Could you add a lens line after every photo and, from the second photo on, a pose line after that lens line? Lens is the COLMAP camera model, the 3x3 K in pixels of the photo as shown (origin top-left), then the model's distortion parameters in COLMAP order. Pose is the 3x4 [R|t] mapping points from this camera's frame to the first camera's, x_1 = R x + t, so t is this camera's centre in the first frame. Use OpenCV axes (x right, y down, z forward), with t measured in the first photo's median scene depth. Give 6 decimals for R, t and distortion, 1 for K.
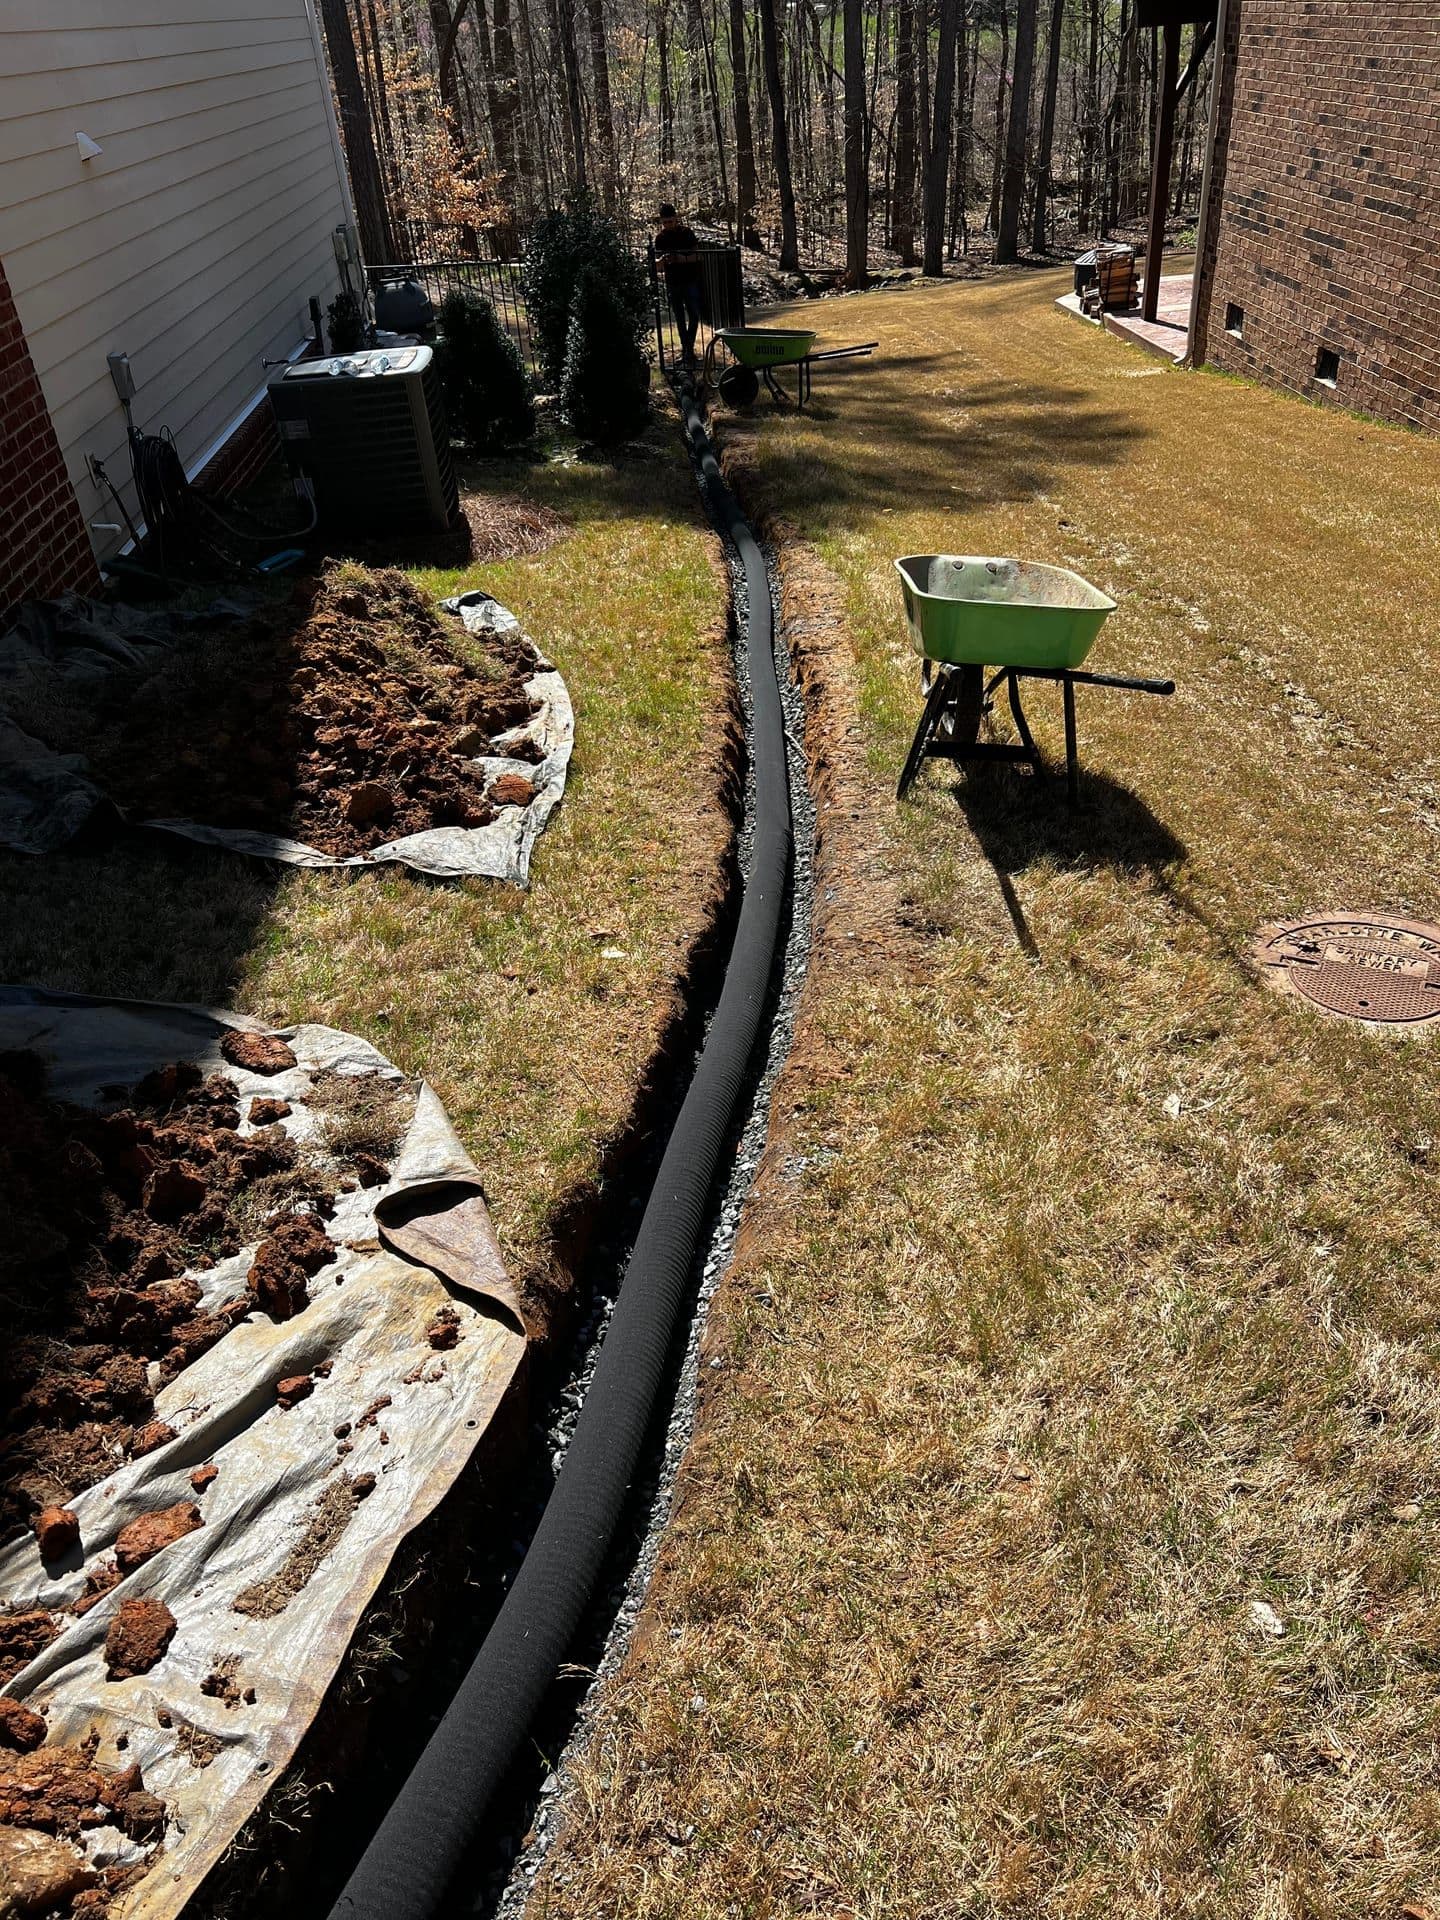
lens RADIAL K [[1429.7, 0, 720.0], [0, 1429.7, 960.0], [0, 0, 1]] dist [0.002949, -0.001965]
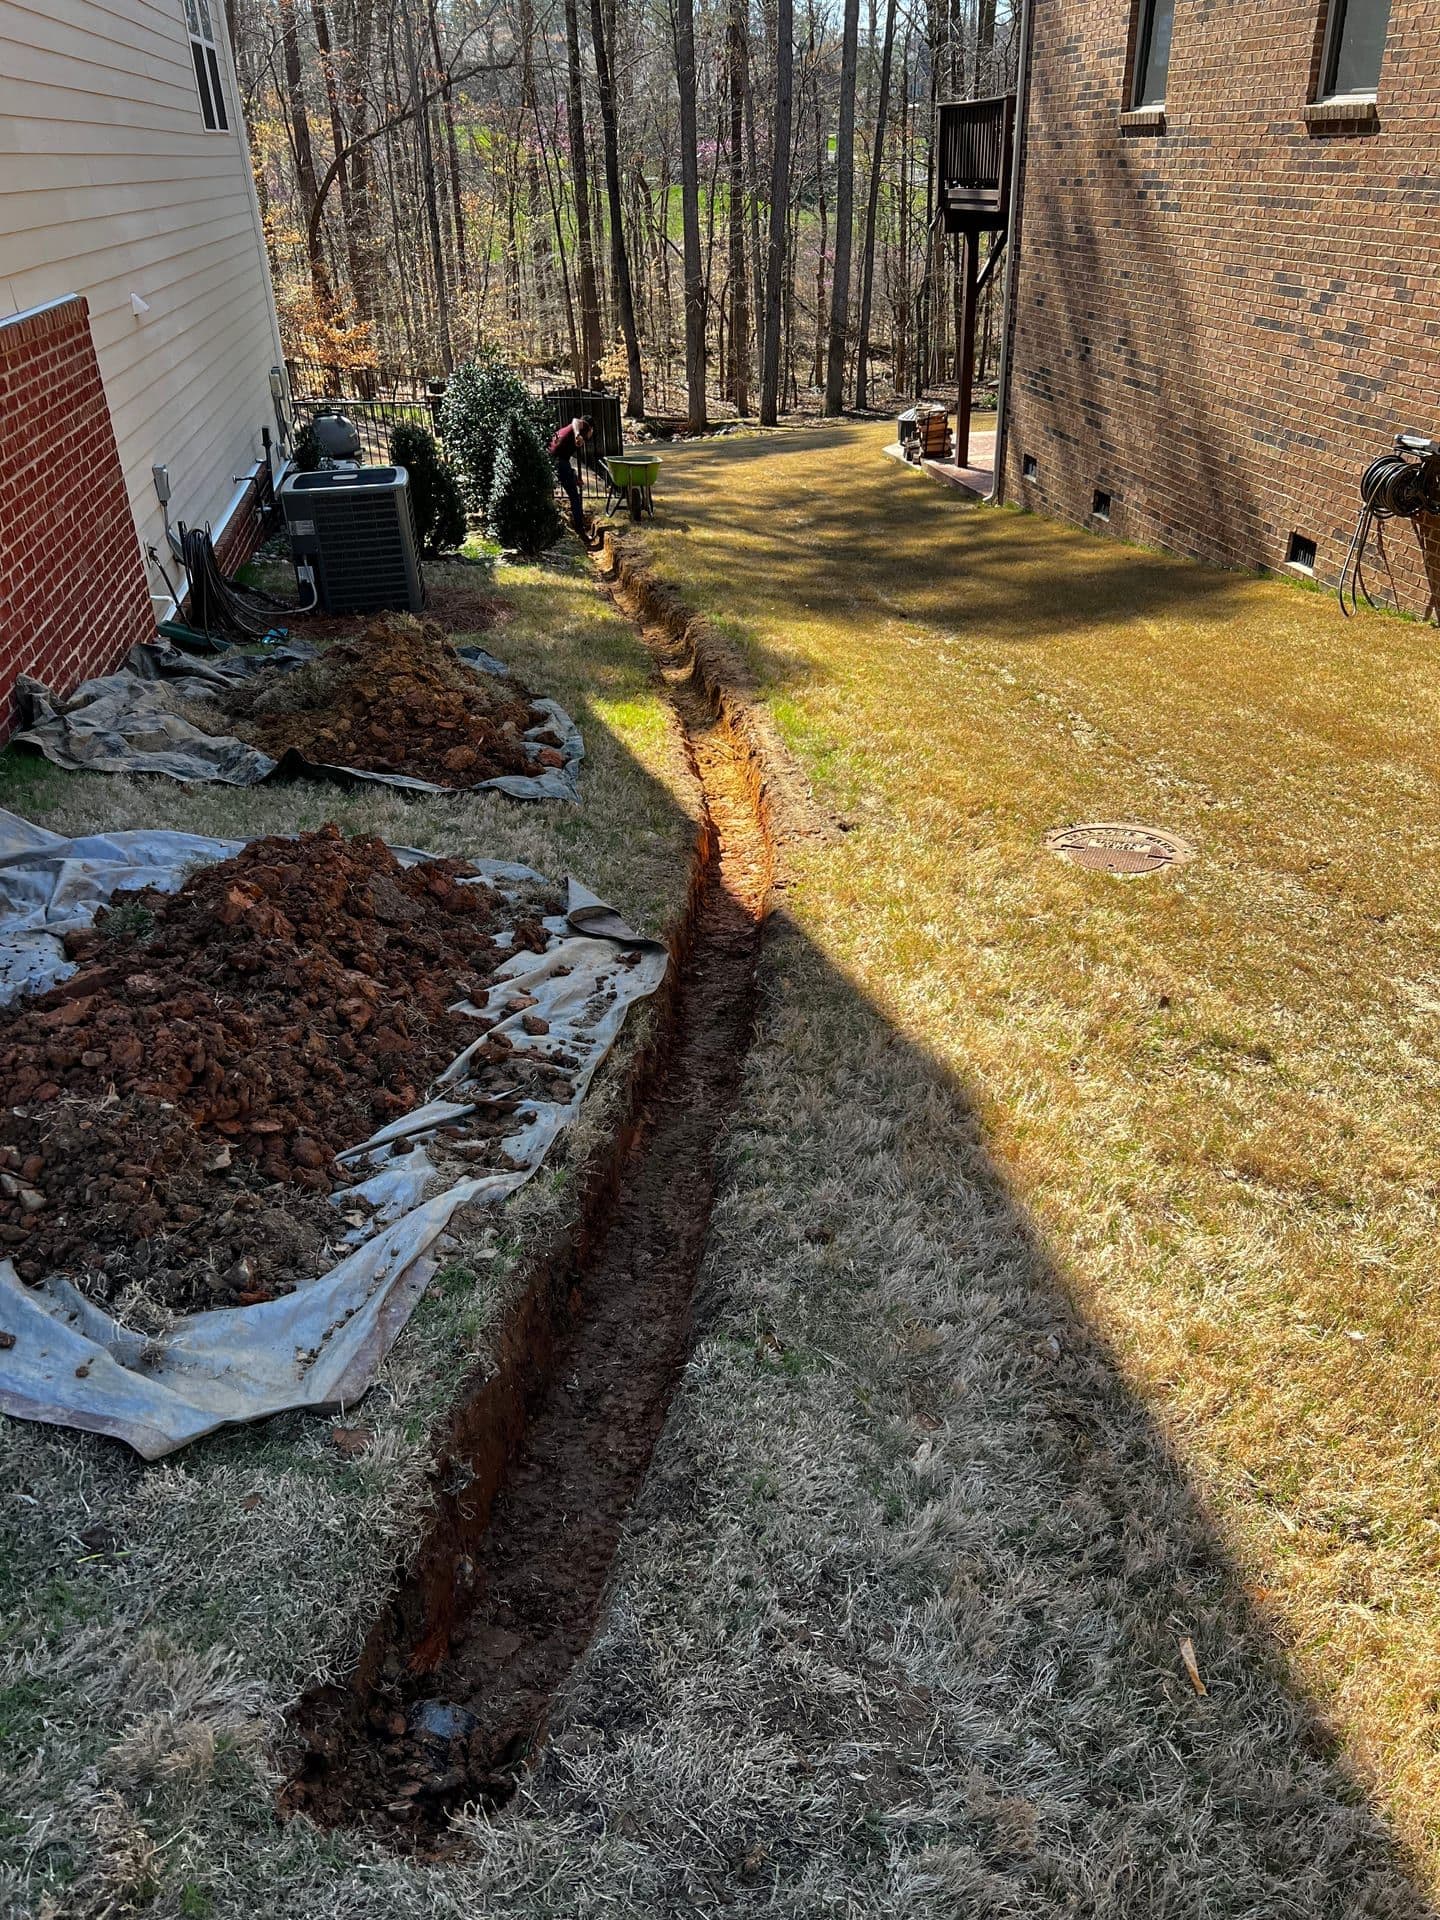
lens RADIAL K [[1420.9, 0, 720.0], [0, 1420.9, 960.0], [0, 0, 1]] dist [0.006752, 0.002848]
pose [[0.993661, -0.011613, 0.111820, -0.052961], [0.021031, 0.996293, -0.083418, 0.080413], [-0.110437, 0.085241, 0.990221, -0.165165]]
